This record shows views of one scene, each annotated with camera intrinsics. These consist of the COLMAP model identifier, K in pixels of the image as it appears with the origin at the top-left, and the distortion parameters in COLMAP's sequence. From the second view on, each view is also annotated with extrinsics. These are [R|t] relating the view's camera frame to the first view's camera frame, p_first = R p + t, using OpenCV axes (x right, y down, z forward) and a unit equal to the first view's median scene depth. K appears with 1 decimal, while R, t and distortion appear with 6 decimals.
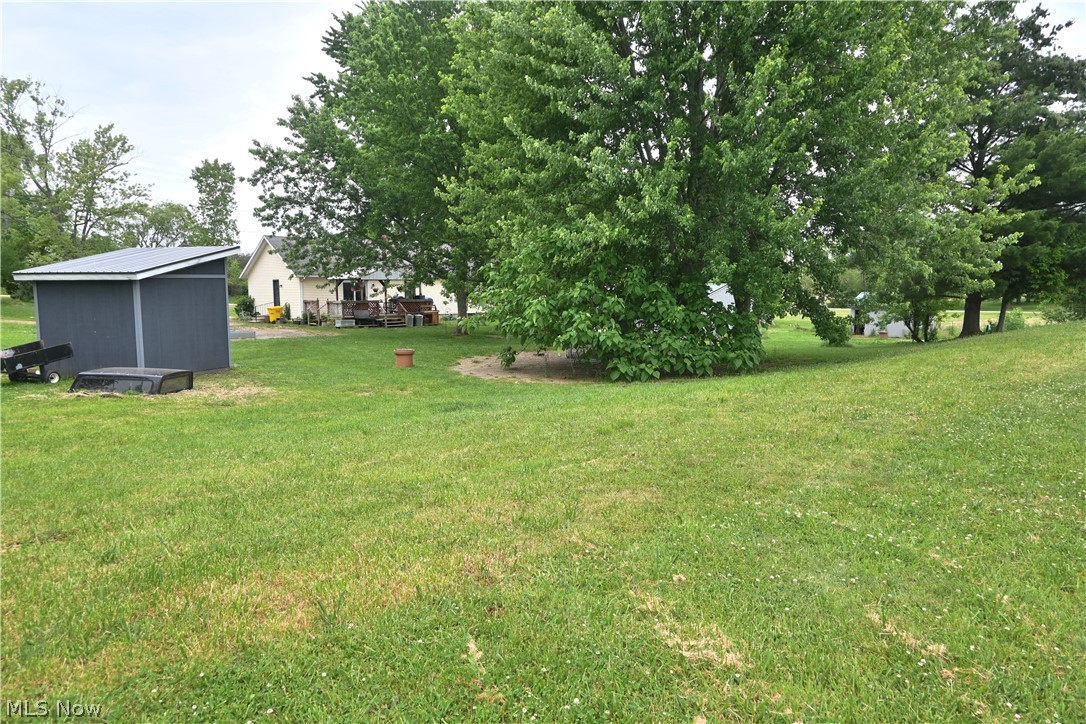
lens RADIAL K [[738.5, 0, 543.0], [0, 738.5, 362.0], [0, 0, 1]] dist [0.000773, 0.000037]
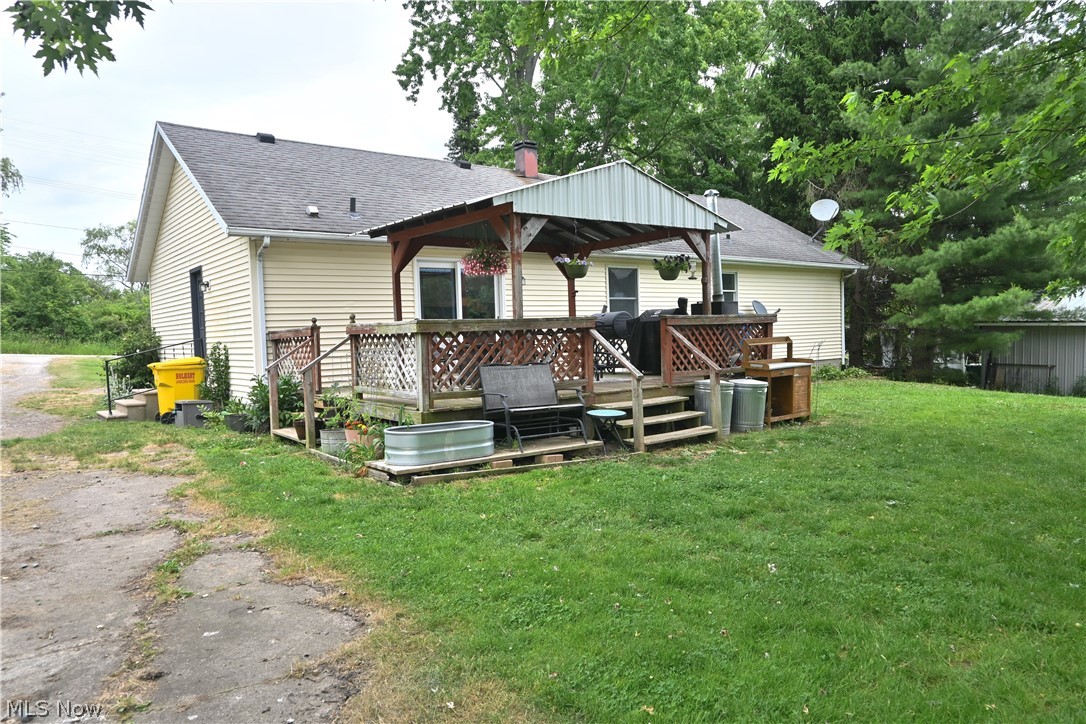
lens RADIAL K [[738.5, 0, 543.0], [0, 738.5, 362.0], [0, 0, 1]] dist [0.000773, 0.000037]
pose [[0.995615, -0.020469, -0.091279, -0.217185], [0.014510, 0.997749, -0.065477, -0.057465], [0.092414, 0.063865, 0.993670, 0.790020]]
